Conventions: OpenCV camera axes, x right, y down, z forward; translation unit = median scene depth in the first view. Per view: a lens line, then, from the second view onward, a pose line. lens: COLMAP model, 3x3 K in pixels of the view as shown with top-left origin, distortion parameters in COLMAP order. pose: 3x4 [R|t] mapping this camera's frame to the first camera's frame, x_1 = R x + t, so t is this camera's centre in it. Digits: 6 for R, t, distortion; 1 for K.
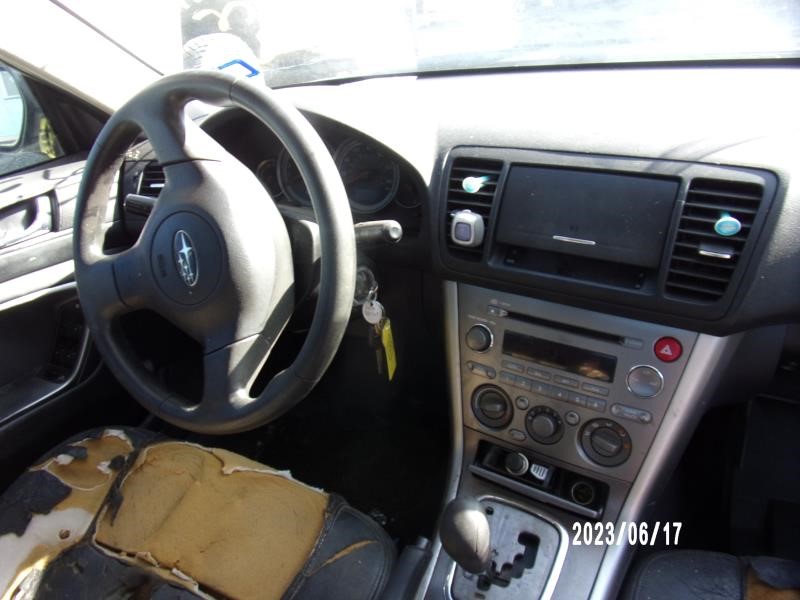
lens RADIAL K [[626.1, 0, 400.0], [0, 626.1, 300.0], [0, 0, 1]] dist [-0.001858, -0.008081]
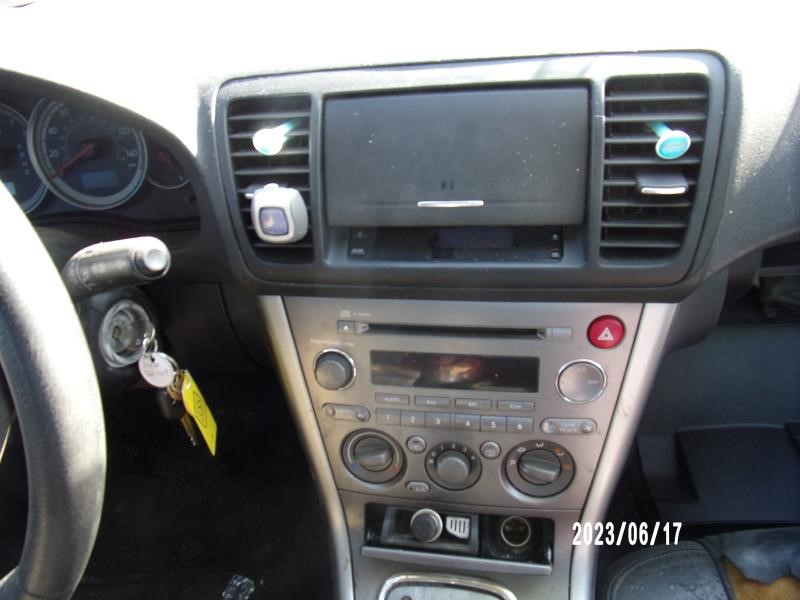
lens RADIAL K [[644.9, 0, 416.6], [0, 644.9, 315.9], [0, 0, 1]] dist [0.001300, -0.063016]
pose [[0.922448, -0.247113, 0.296689, 0.019524], [0.211370, 0.966201, 0.147572, -0.081965], [-0.323129, -0.073417, 0.943503, 0.349751]]
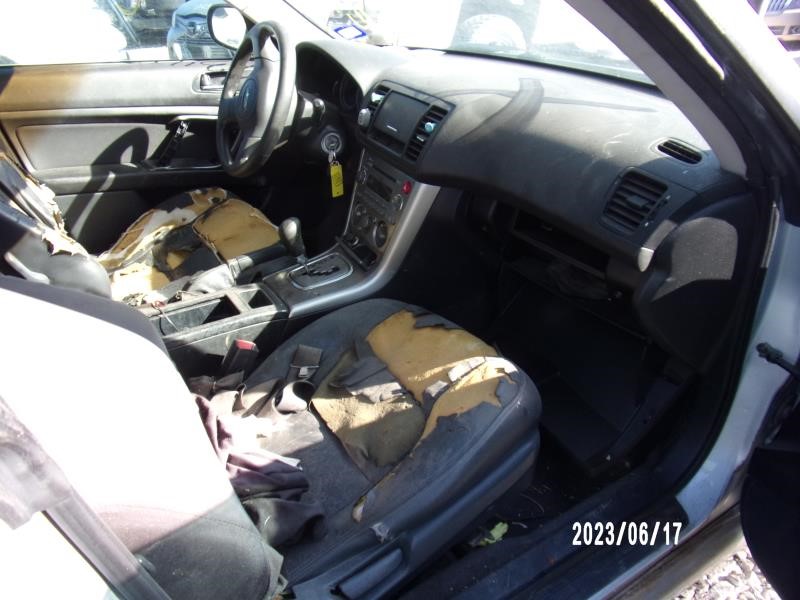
lens RADIAL K [[626.1, 0, 400.0], [0, 626.1, 300.0], [0, 0, 1]] dist [-0.001858, -0.008081]
pose [[0.855384, 0.334911, -0.395162, 1.207624], [-0.330713, 0.940248, 0.081011, 0.240672], [0.398681, 0.061390, 0.915033, -0.773100]]
